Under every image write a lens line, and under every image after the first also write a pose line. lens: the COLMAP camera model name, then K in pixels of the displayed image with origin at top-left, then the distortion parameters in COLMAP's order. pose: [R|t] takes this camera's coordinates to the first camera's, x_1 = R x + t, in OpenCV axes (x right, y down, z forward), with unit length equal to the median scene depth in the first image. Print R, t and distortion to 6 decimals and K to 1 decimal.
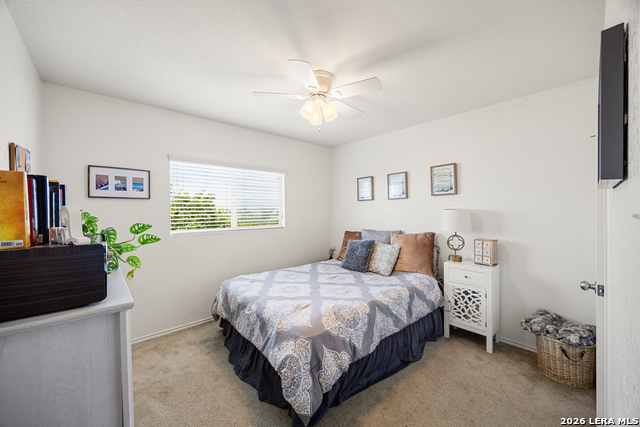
lens RADIAL K [[245.2, 0, 319.2], [0, 245.2, 211.9], [0, 0, 1]] dist [-0.003166, 0.000265]
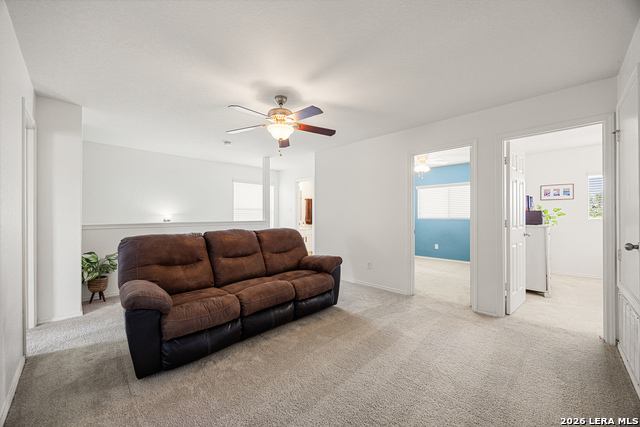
lens RADIAL K [[245.2, 0, 319.2], [0, 245.2, 212.9], [0, 0, 1]] dist [-0.003166, 0.000265]
pose [[0.063047, -0.009332, -0.997967, 1.102450], [0.003656, 0.999952, -0.009120, 0.065481], [0.998004, -0.003074, 0.063078, -1.107636]]
